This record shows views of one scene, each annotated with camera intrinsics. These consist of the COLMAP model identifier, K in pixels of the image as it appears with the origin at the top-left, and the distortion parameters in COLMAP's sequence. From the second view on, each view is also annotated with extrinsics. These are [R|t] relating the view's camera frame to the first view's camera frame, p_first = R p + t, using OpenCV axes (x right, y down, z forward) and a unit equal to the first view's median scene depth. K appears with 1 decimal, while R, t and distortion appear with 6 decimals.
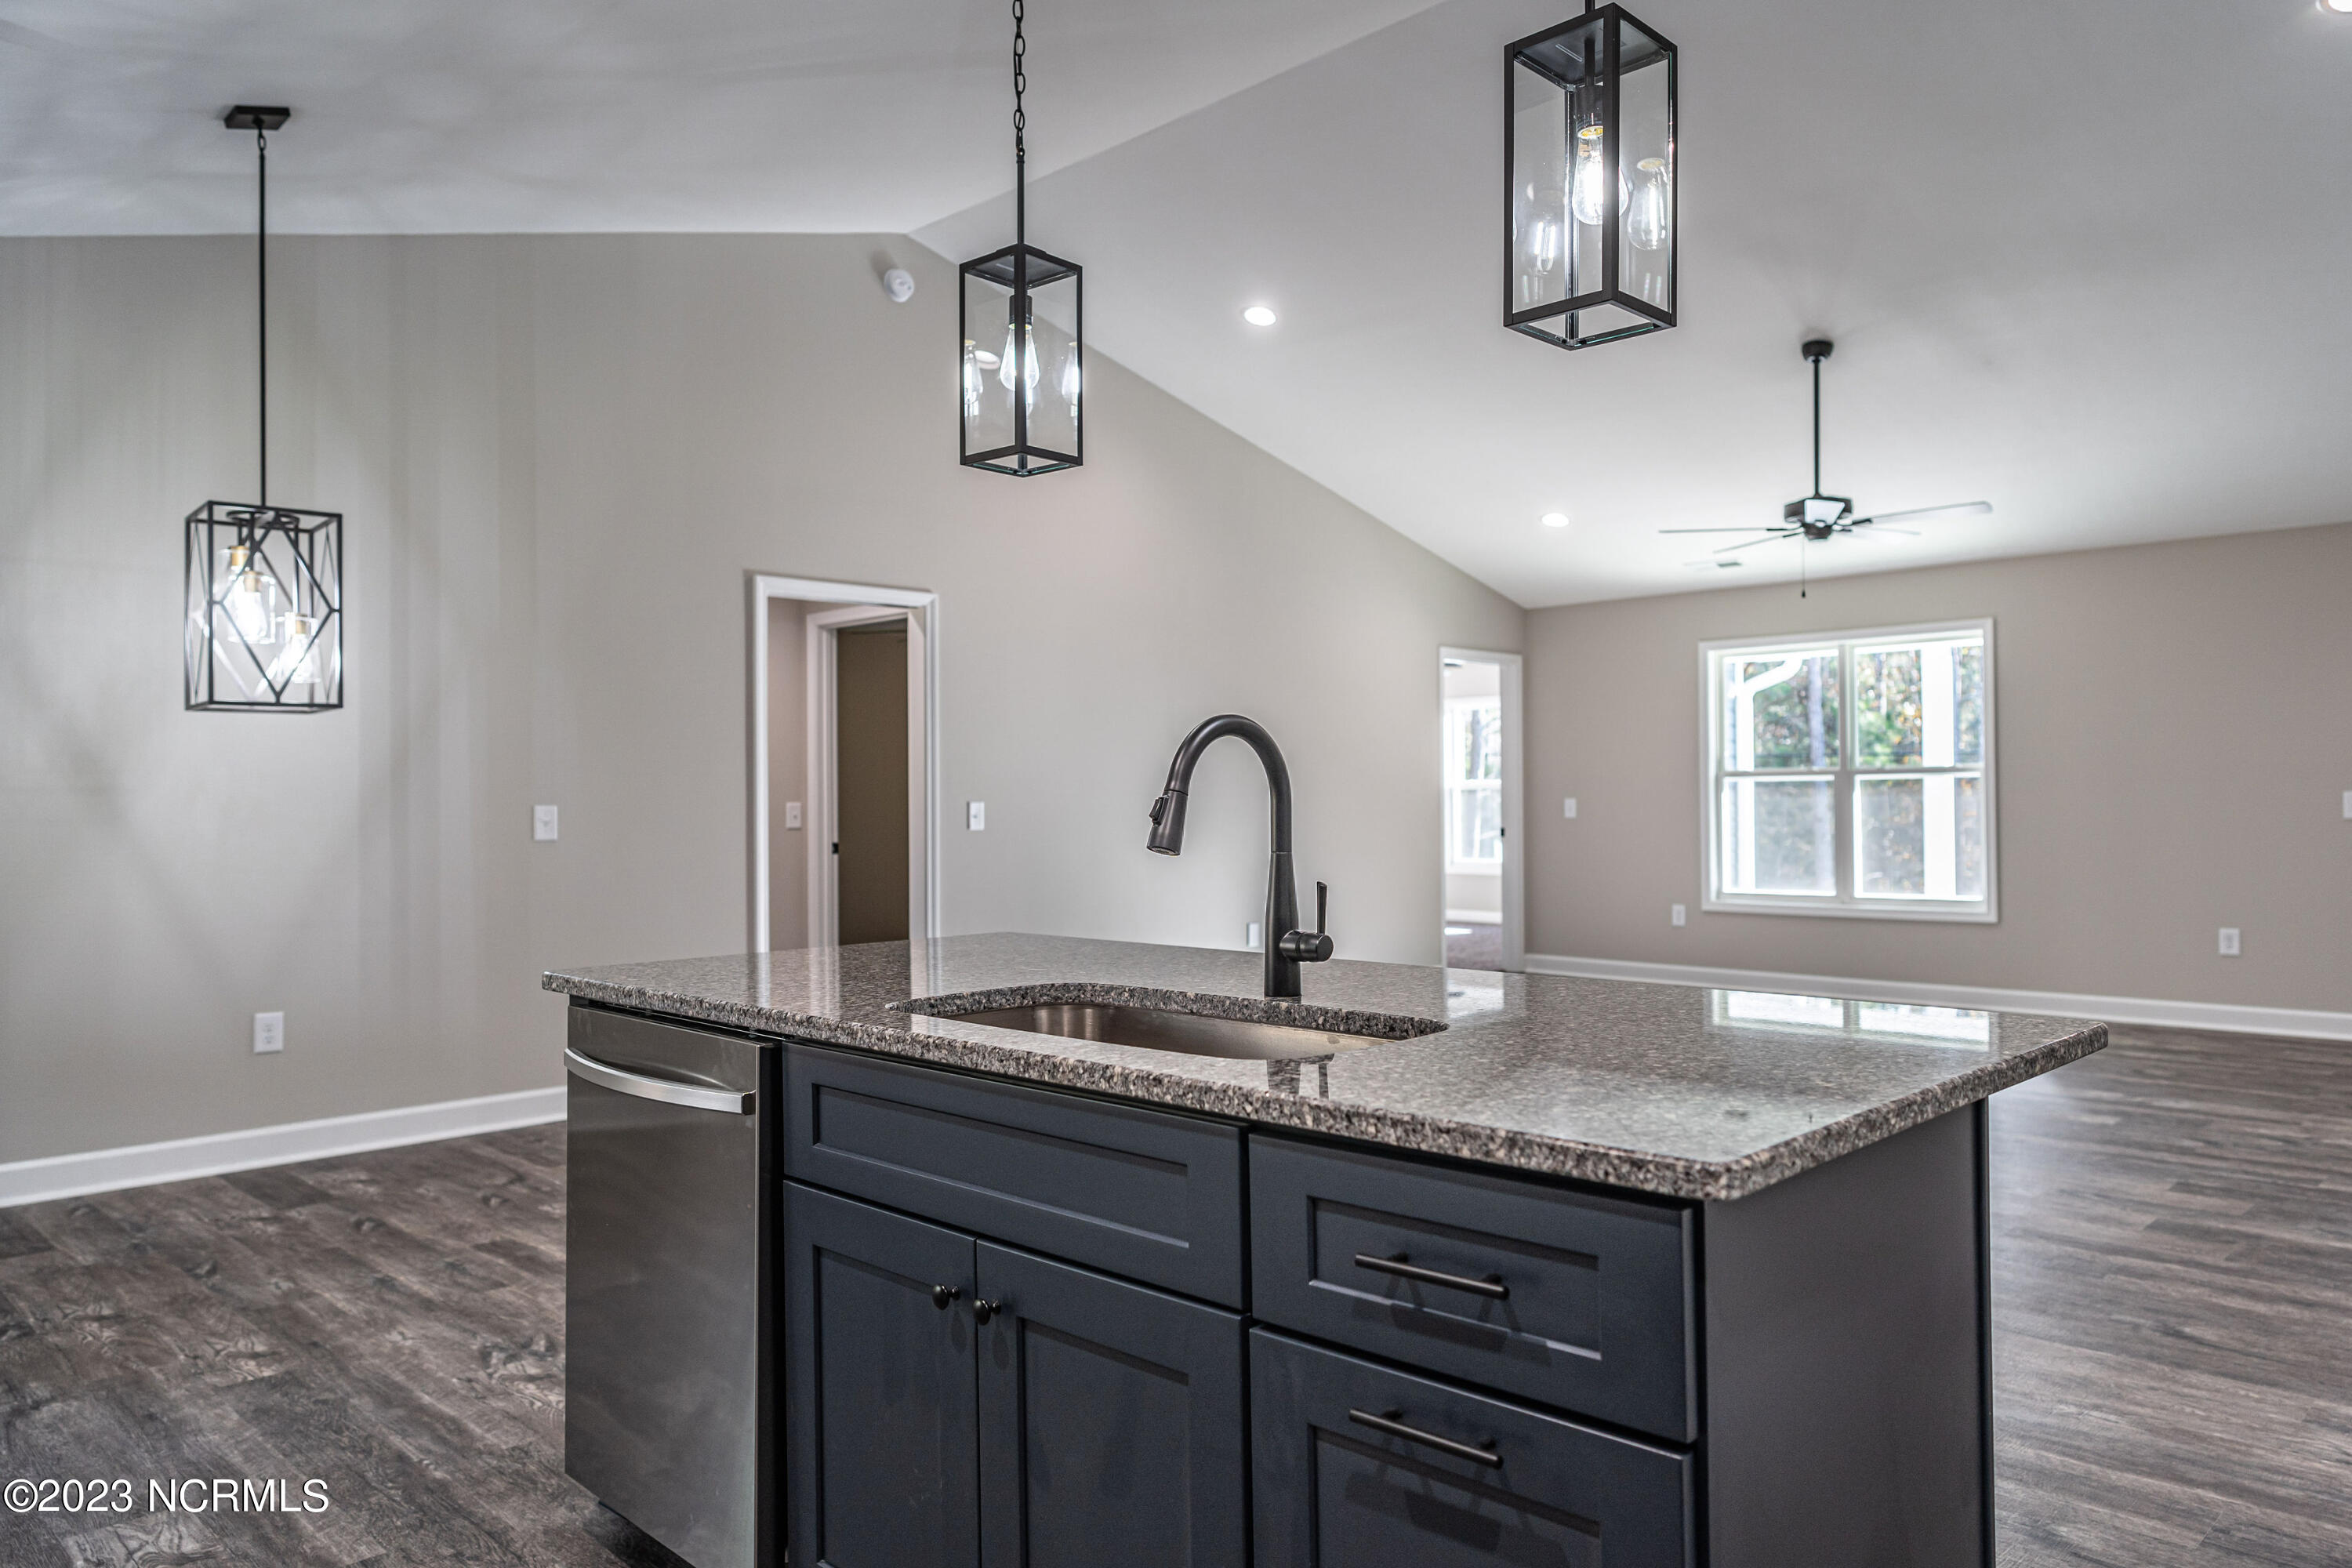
lens RADIAL K [[1556.4, 0, 1176.0], [0, 1556.4, 784.0], [0, 0, 1]] dist [0.001556, 0.002021]
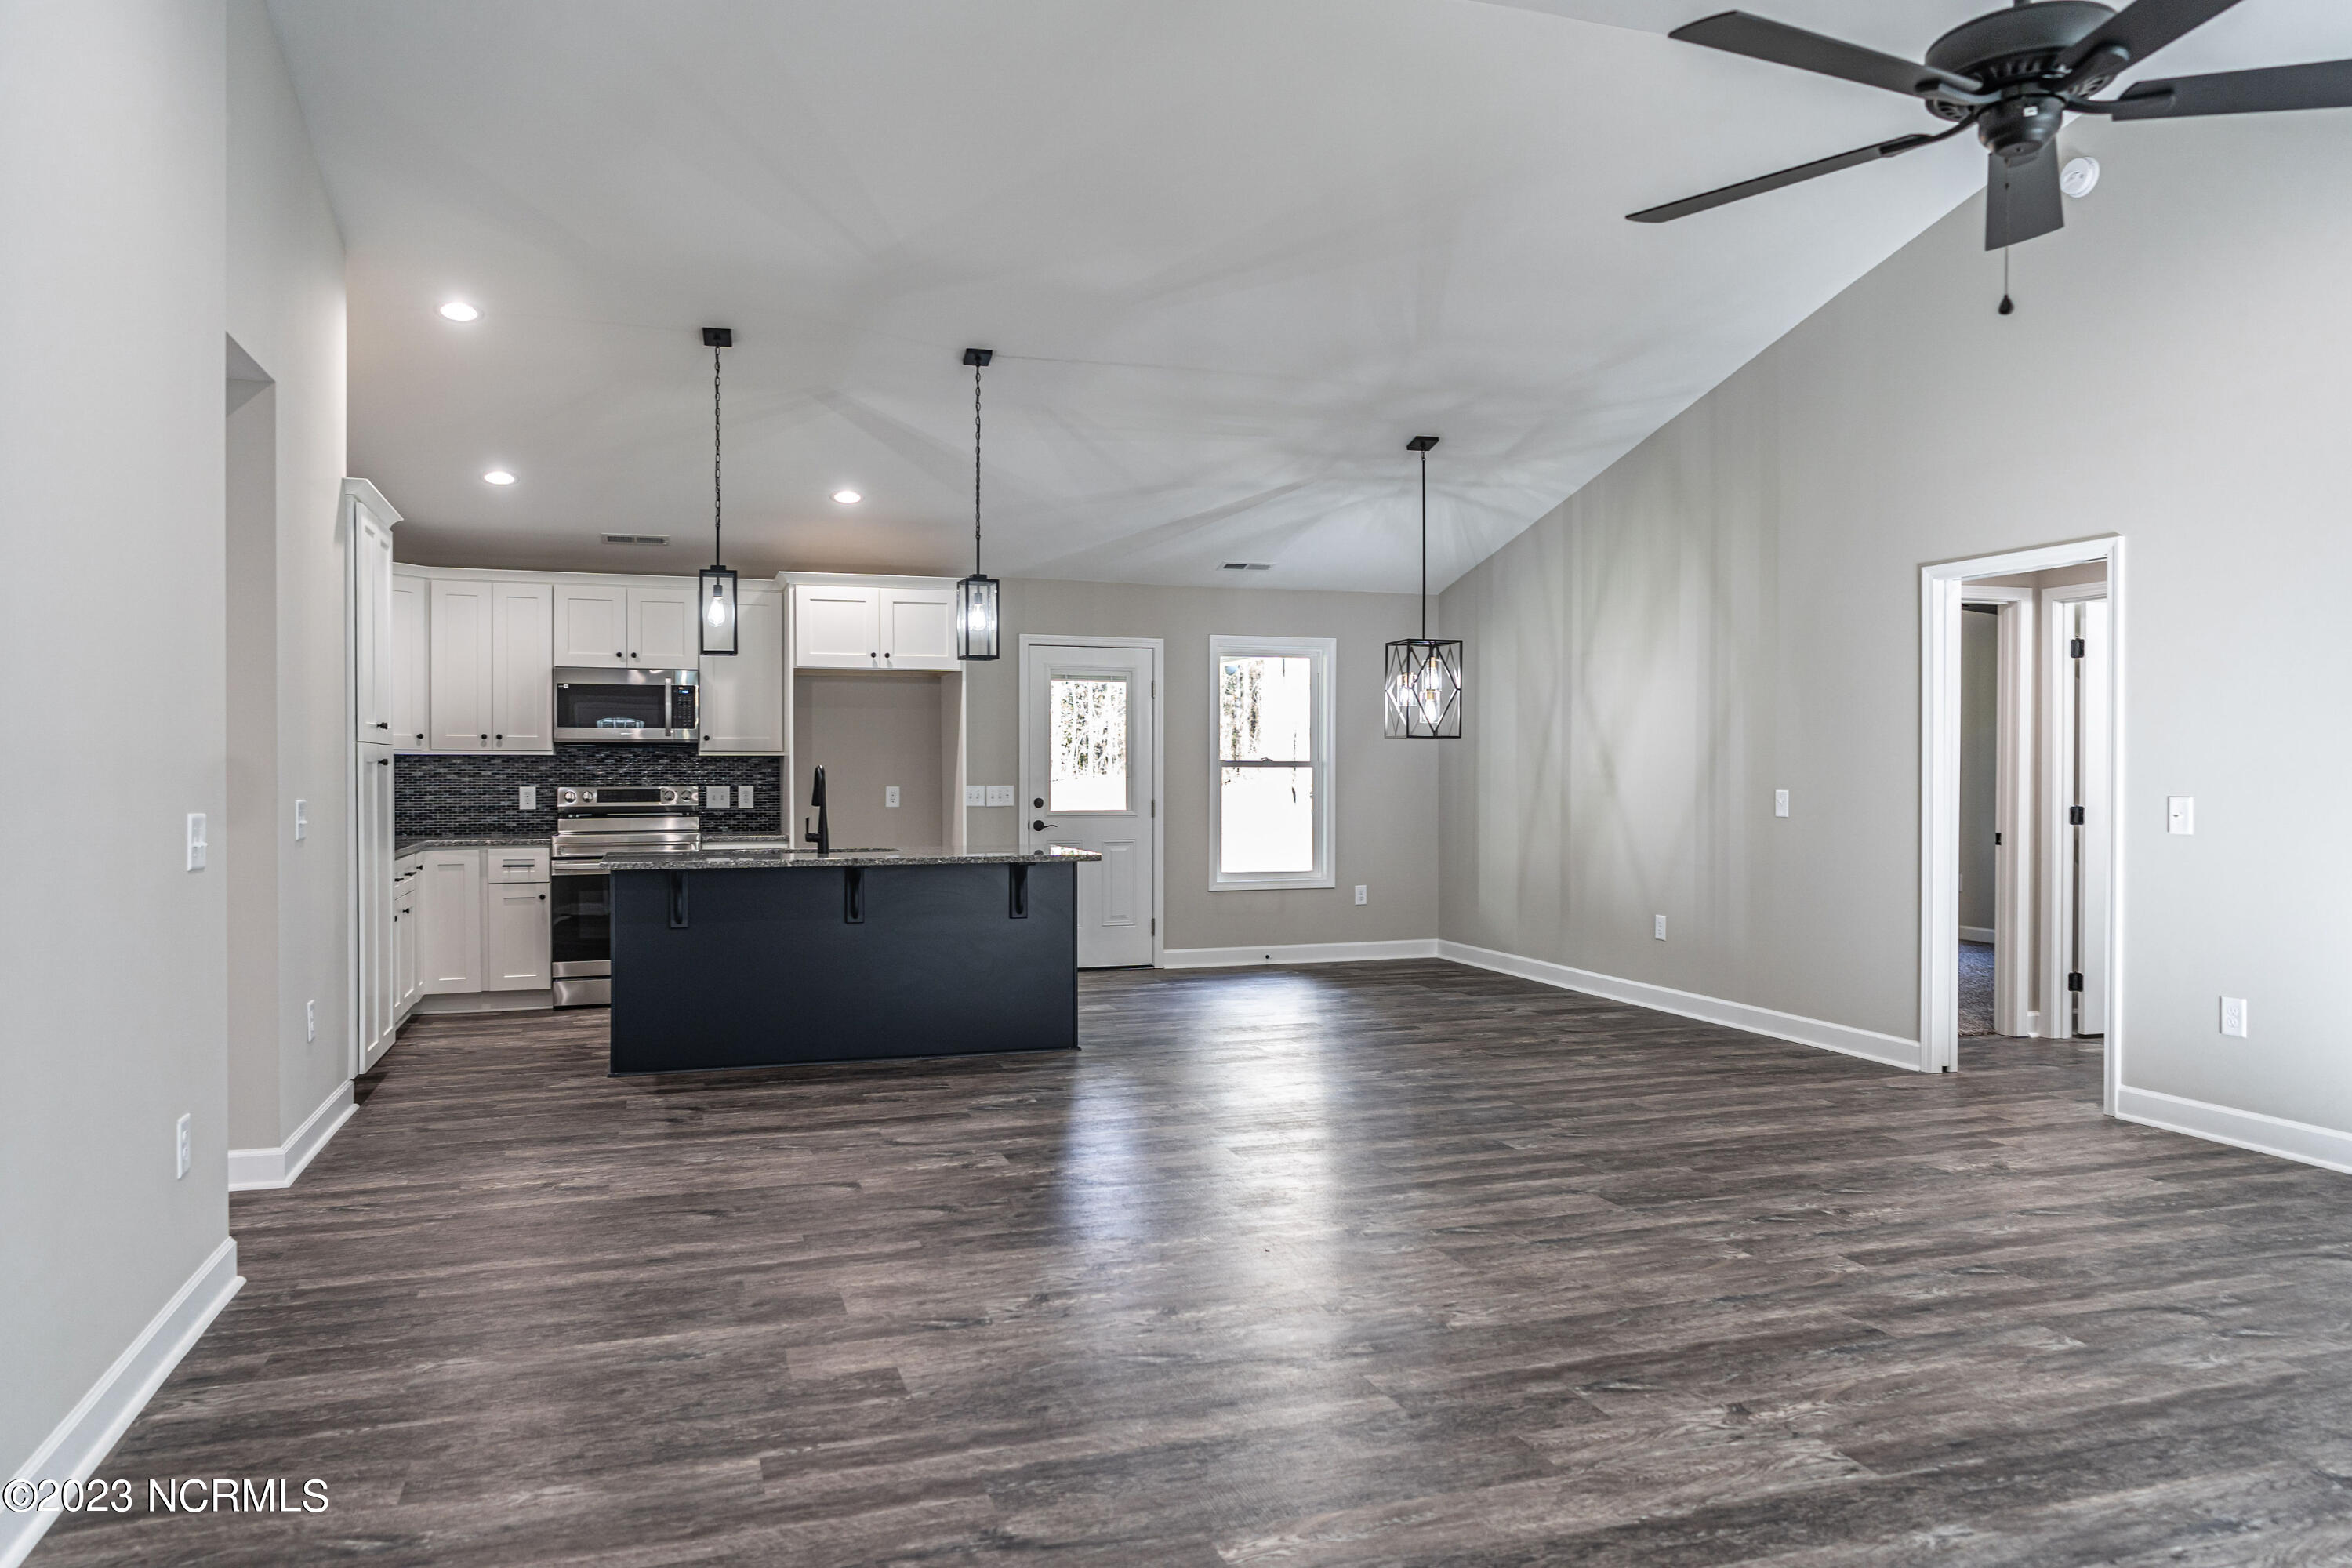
lens RADIAL K [[1570.2, 0, 1176.0], [0, 1570.2, 784.0], [0, 0, 1]] dist [0.002866, 0.000552]
pose [[-0.442824, 0.017775, -0.896433, 0.721866], [0.012971, 0.999826, 0.013418, -0.010672], [0.896515, -0.005686, -0.442977, 0.847778]]
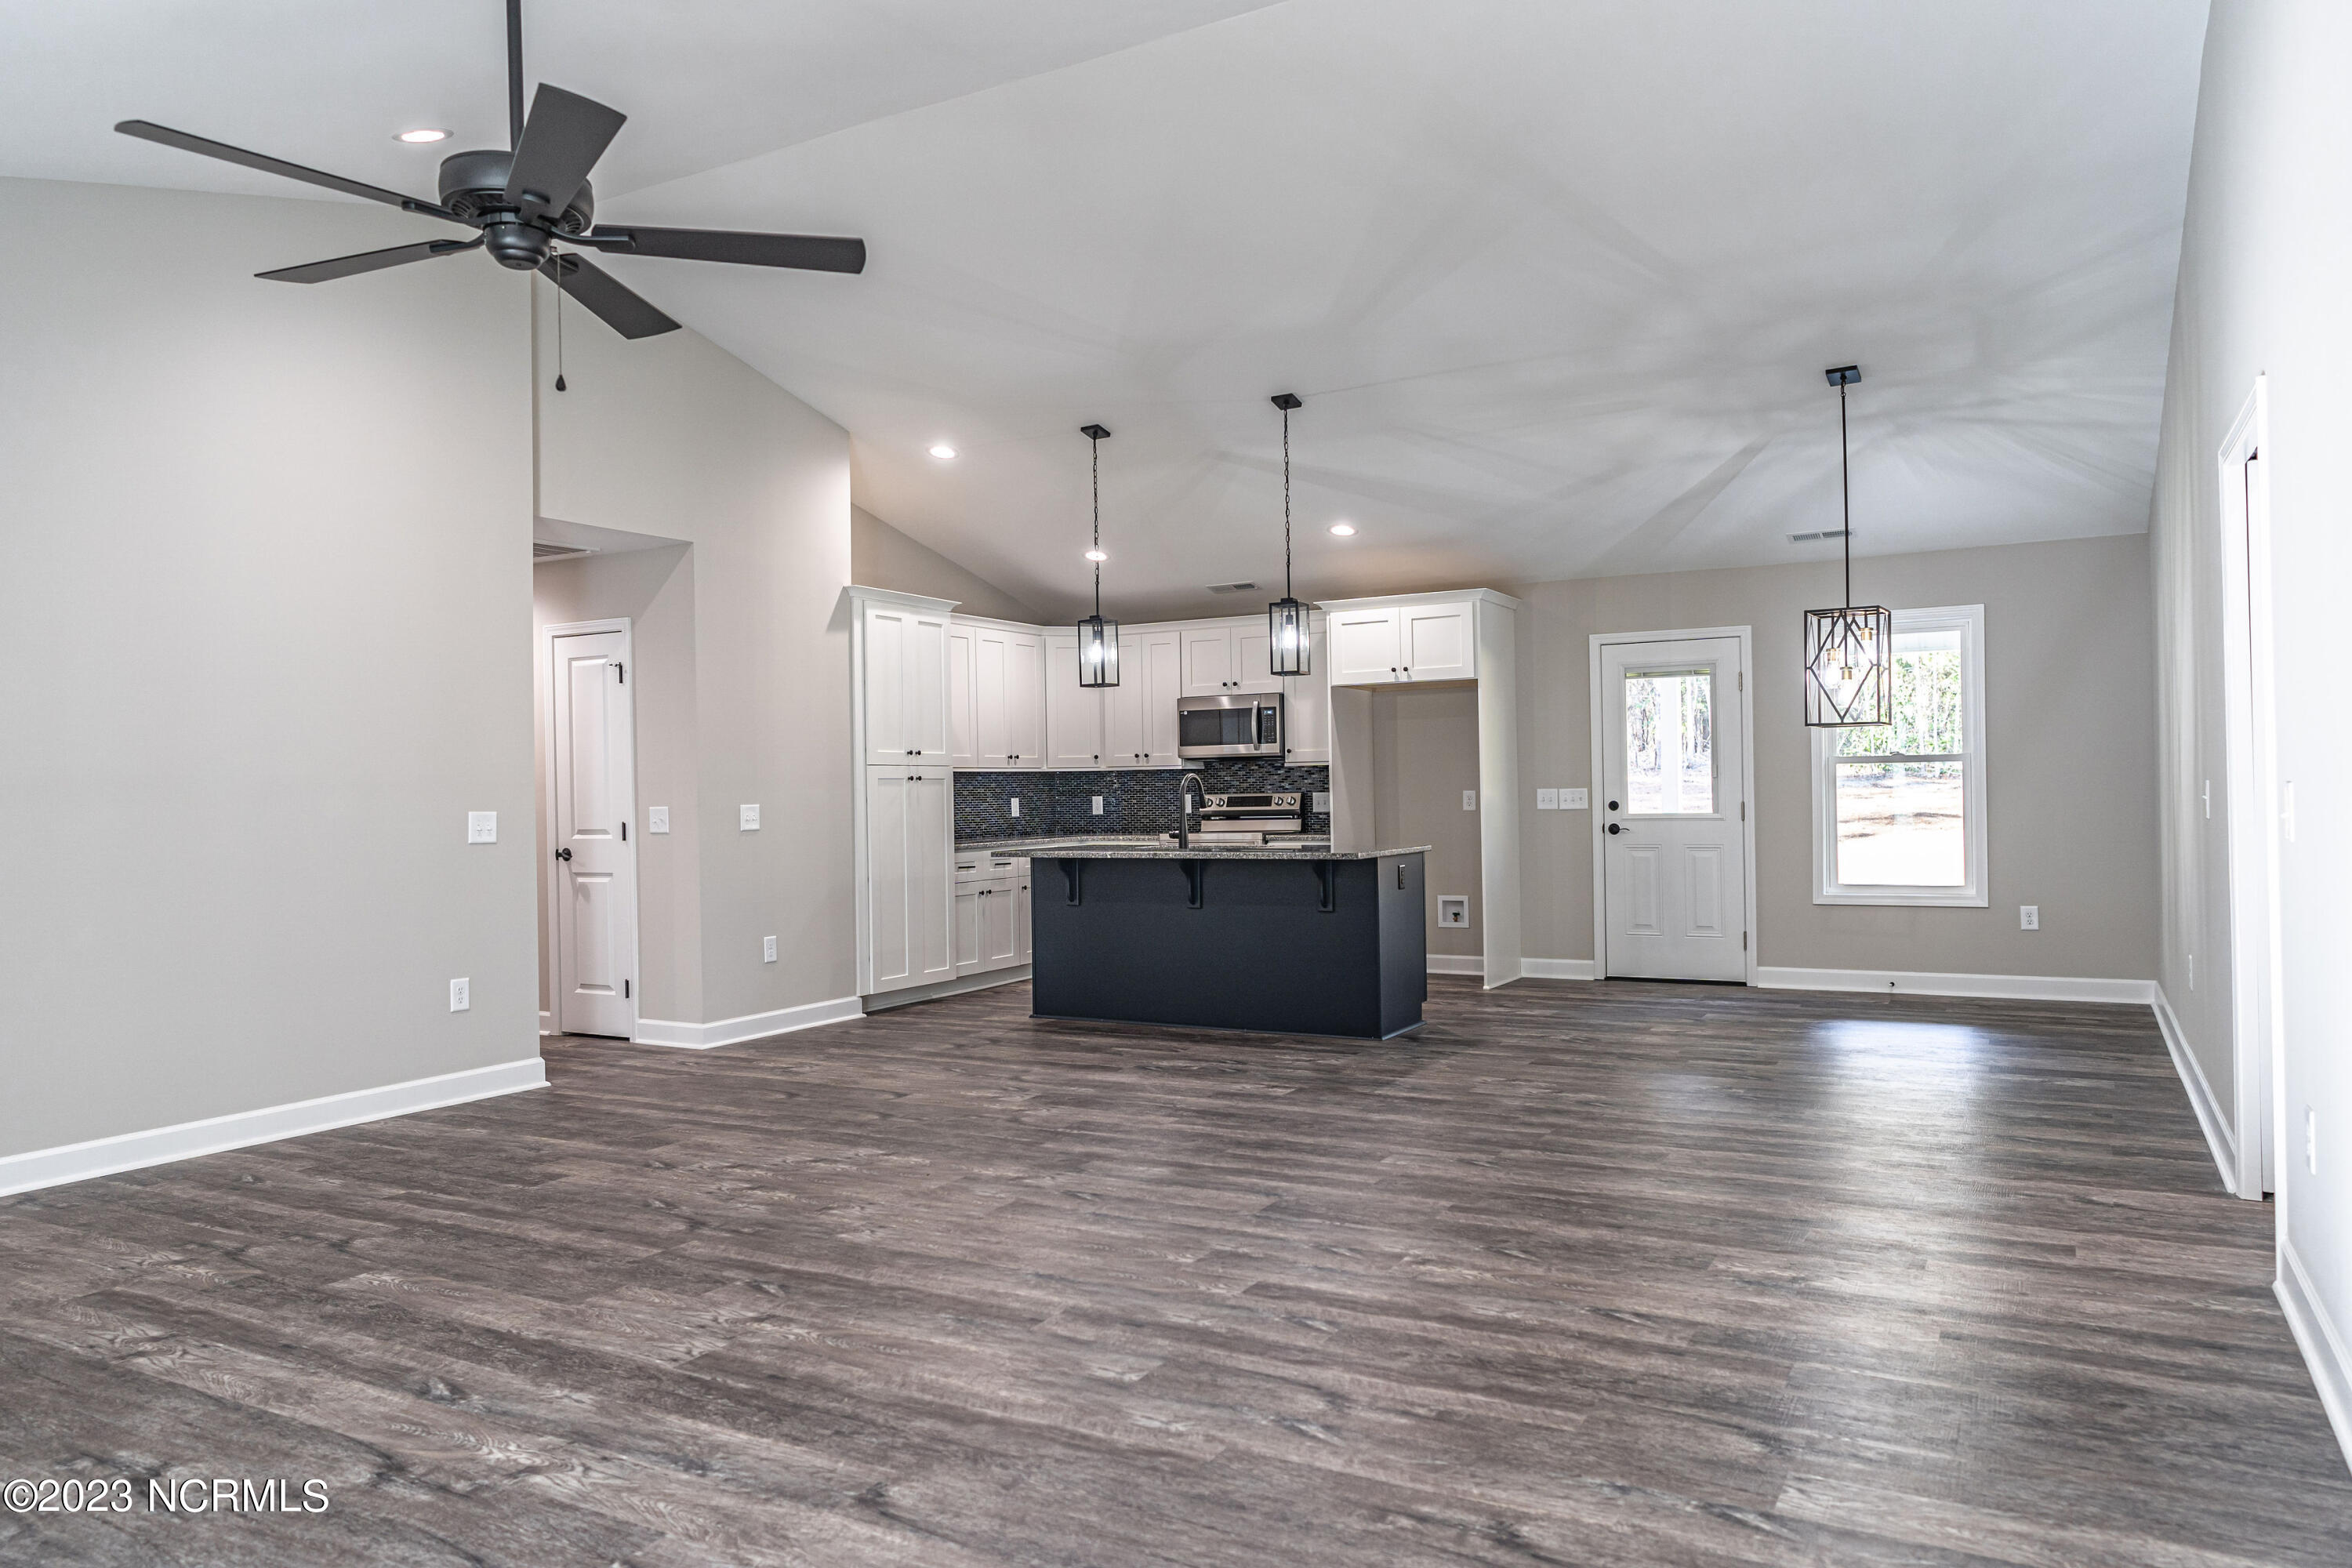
lens RADIAL K [[1576.1, 0, 1176.0], [0, 1576.1, 784.0], [0, 0, 1]] dist [-0.002789, -0.000695]
pose [[-0.961705, 0.026172, -0.272834, 0.306672], [0.030274, 0.999483, -0.010838, 0.006053], [0.272409, -0.018683, -0.962000, 1.286237]]
